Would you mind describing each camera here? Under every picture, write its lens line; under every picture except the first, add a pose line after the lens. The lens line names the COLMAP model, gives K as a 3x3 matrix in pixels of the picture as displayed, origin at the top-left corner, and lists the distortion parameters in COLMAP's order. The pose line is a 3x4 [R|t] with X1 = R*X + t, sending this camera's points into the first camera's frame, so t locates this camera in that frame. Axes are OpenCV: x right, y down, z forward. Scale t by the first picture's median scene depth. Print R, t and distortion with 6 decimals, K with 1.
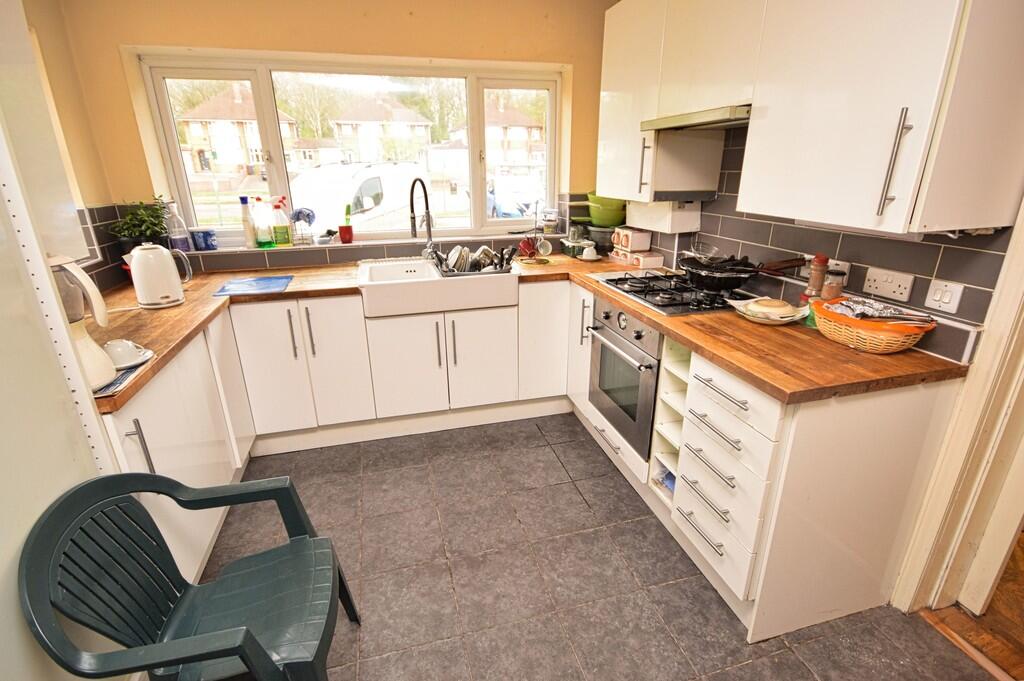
lens RADIAL K [[478.4, 0, 510.3], [0, 478.4, 337.4], [0, 0, 1]] dist [0.000966, -0.000925]
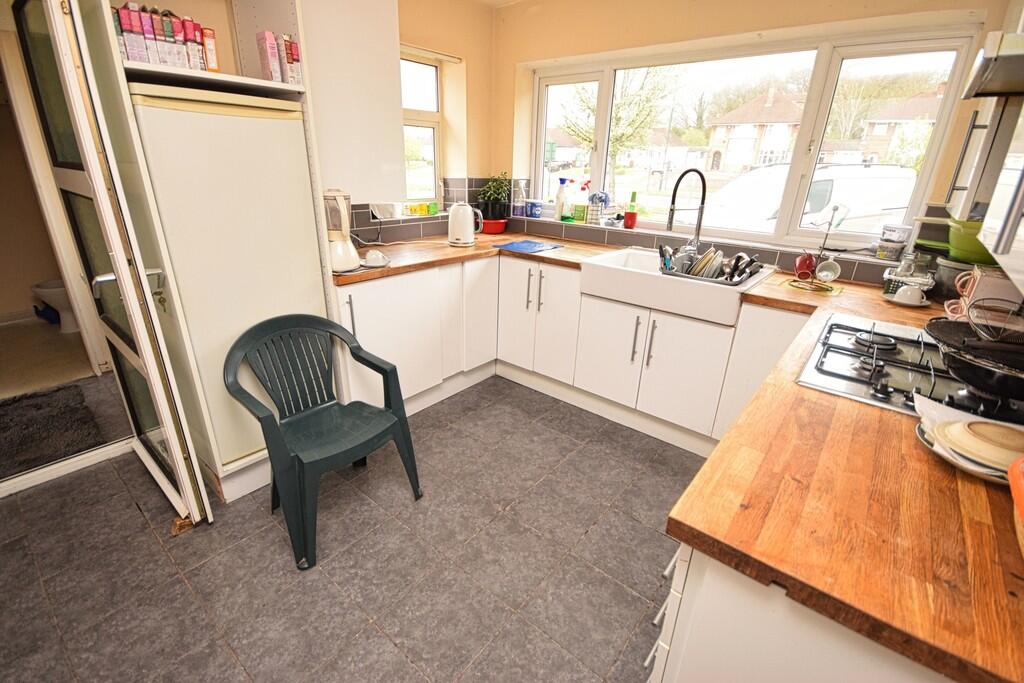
lens RADIAL K [[454.2, 0, 512.4], [0, 454.2, 339.3], [0, 0, 1]] dist [0.000379, -0.000875]
pose [[0.577986, 0.321581, -0.750012, 0.390096], [-0.308566, 0.936967, 0.163950, -0.058624], [0.755460, 0.136668, 0.640783, 0.215255]]
